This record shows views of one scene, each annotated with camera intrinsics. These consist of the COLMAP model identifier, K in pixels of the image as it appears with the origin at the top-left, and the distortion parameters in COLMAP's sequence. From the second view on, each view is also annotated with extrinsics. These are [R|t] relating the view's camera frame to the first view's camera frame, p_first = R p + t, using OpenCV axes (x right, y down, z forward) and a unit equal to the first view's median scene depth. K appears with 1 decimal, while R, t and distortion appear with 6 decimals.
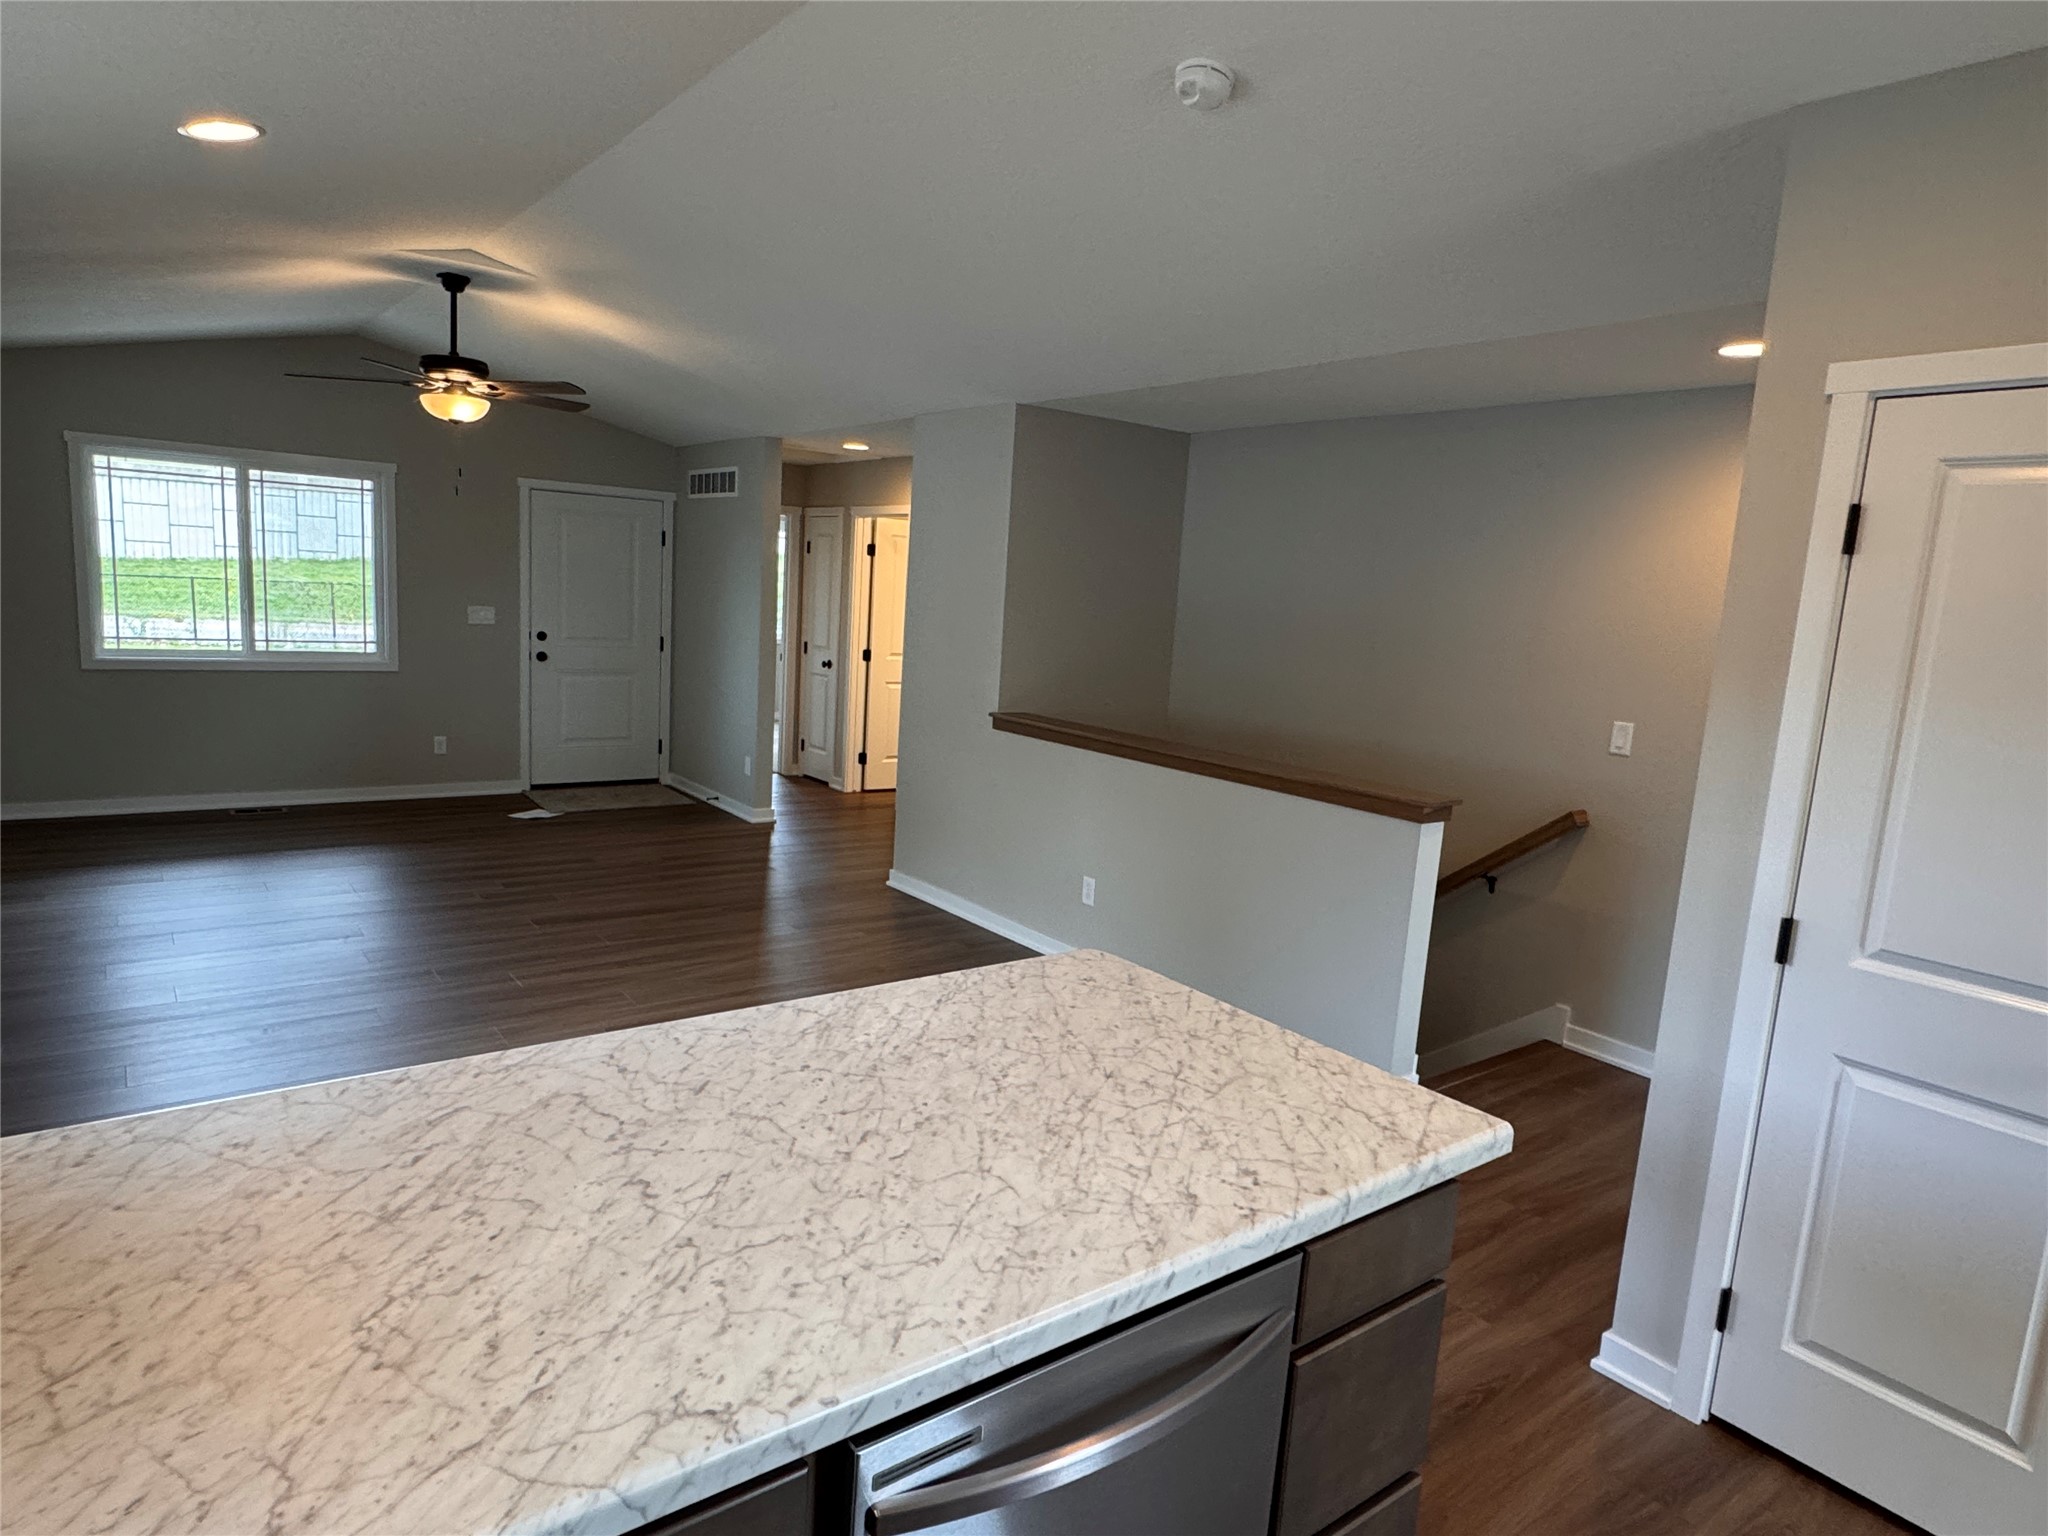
lens RADIAL K [[1200.7, 0, 1024.0], [0, 1200.7, 768.0], [0, 0, 1]] dist [0.003020, 0.002181]
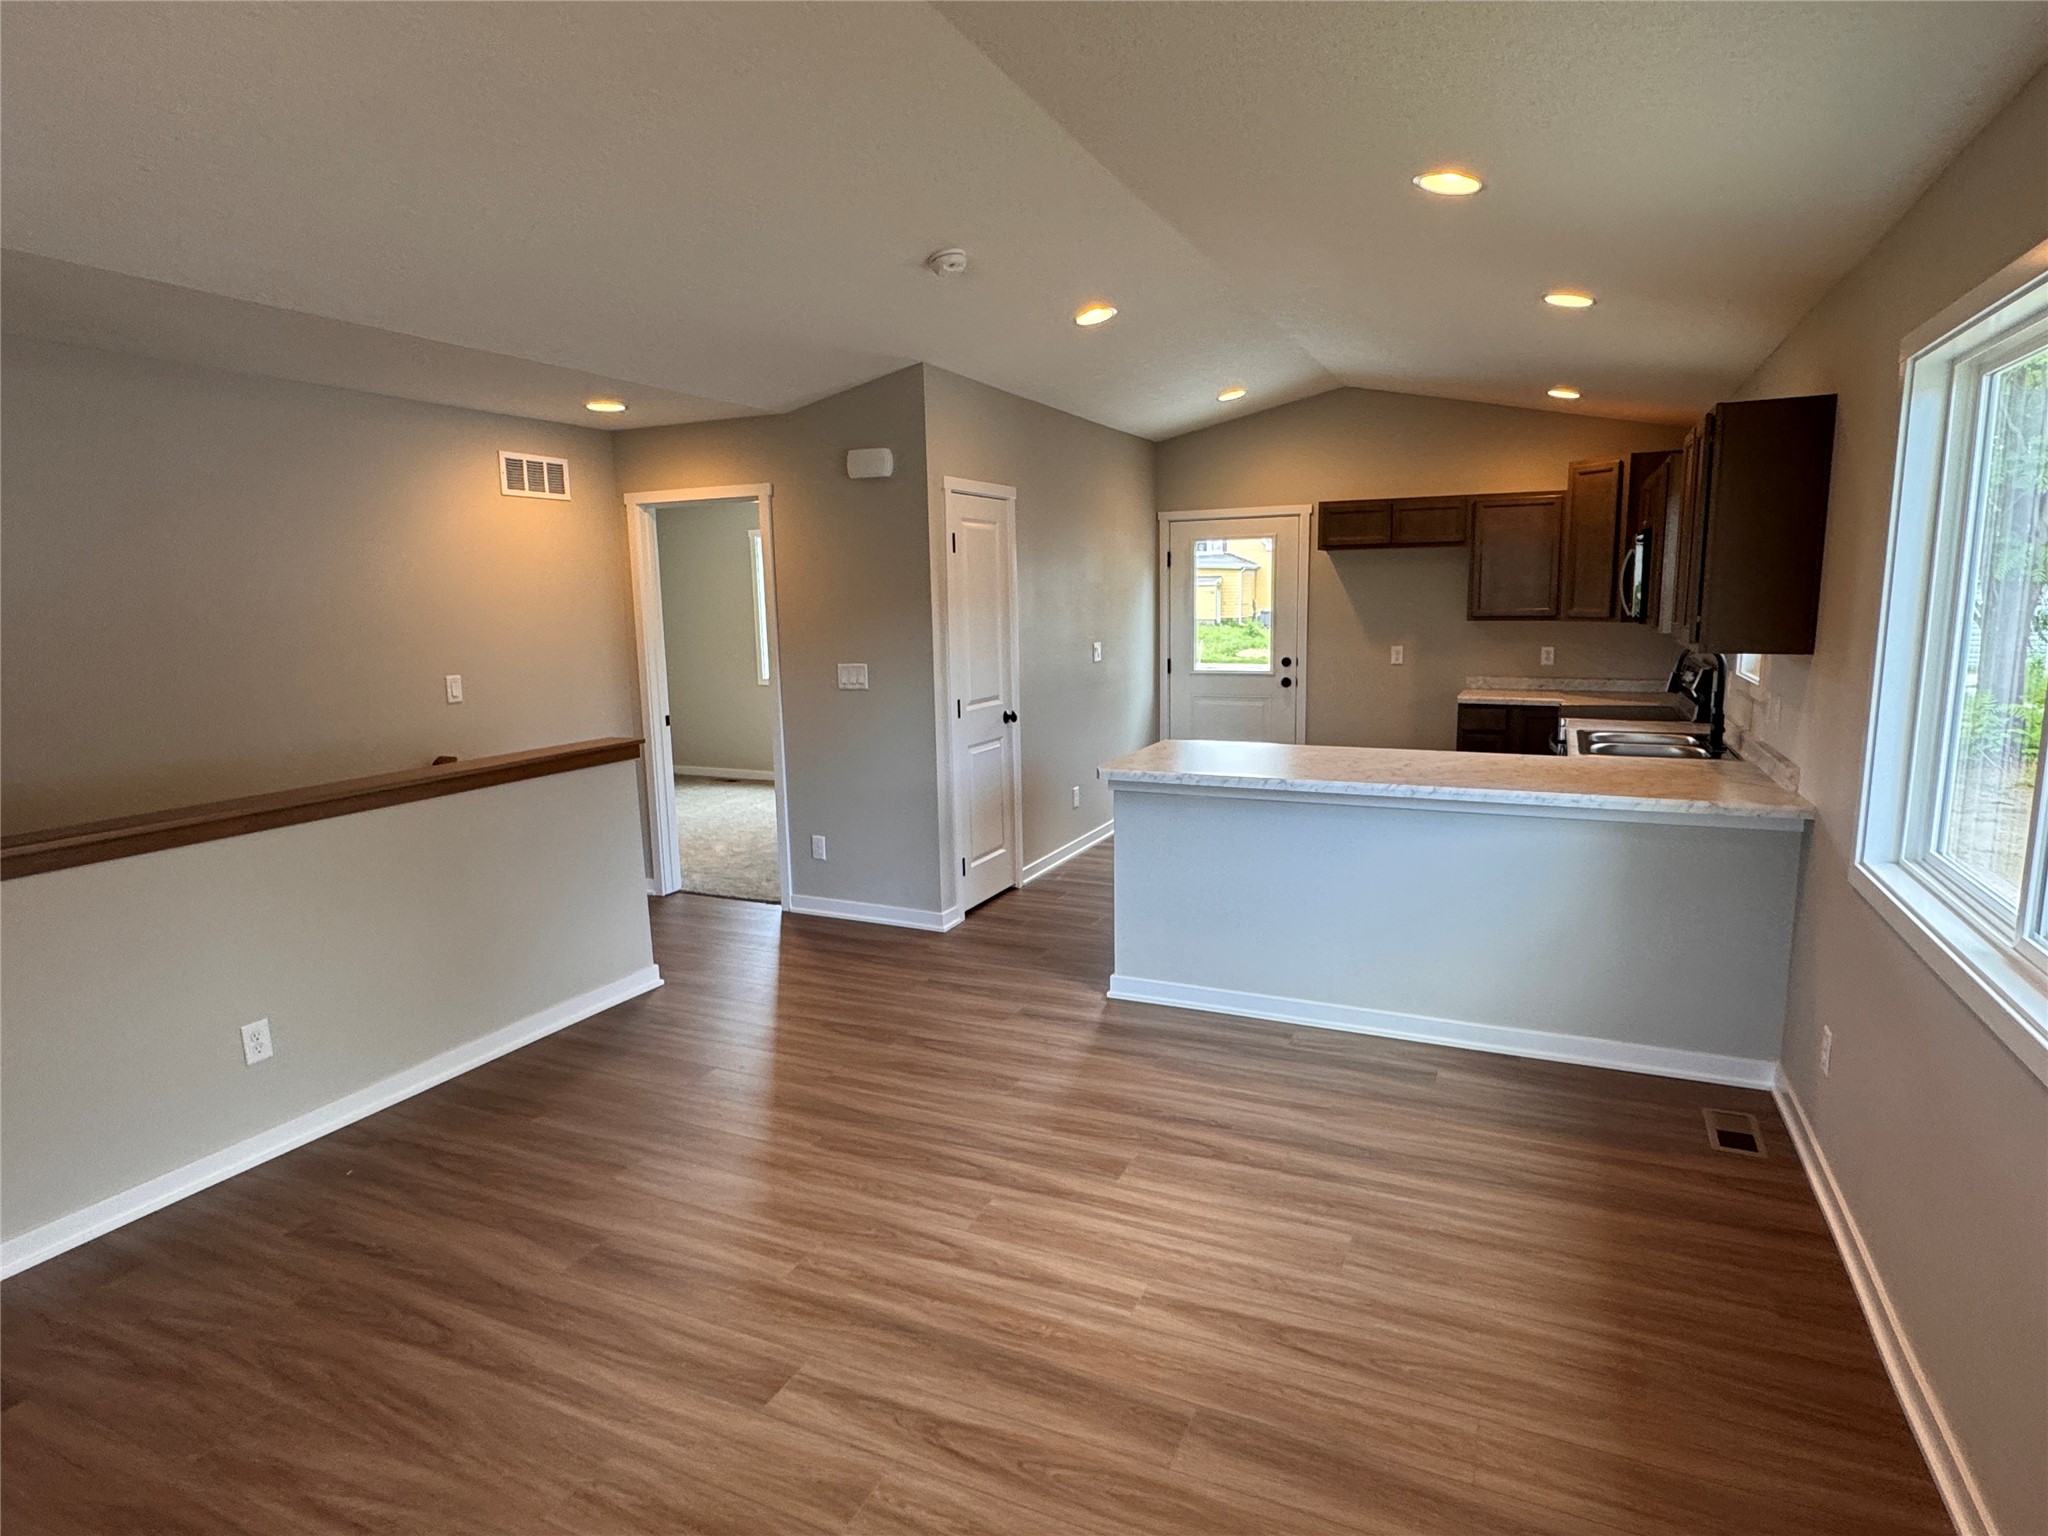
lens RADIAL K [[1128.8, 0, 1020.3], [0, 1128.8, 764.6], [0, 0, 1]] dist [0.000678, 0.001527]
pose [[-0.459428, -0.185416, 0.868647, -0.482063], [0.125020, 0.954733, 0.269915, -0.118294], [-0.879372, 0.232605, -0.415450, 0.615917]]
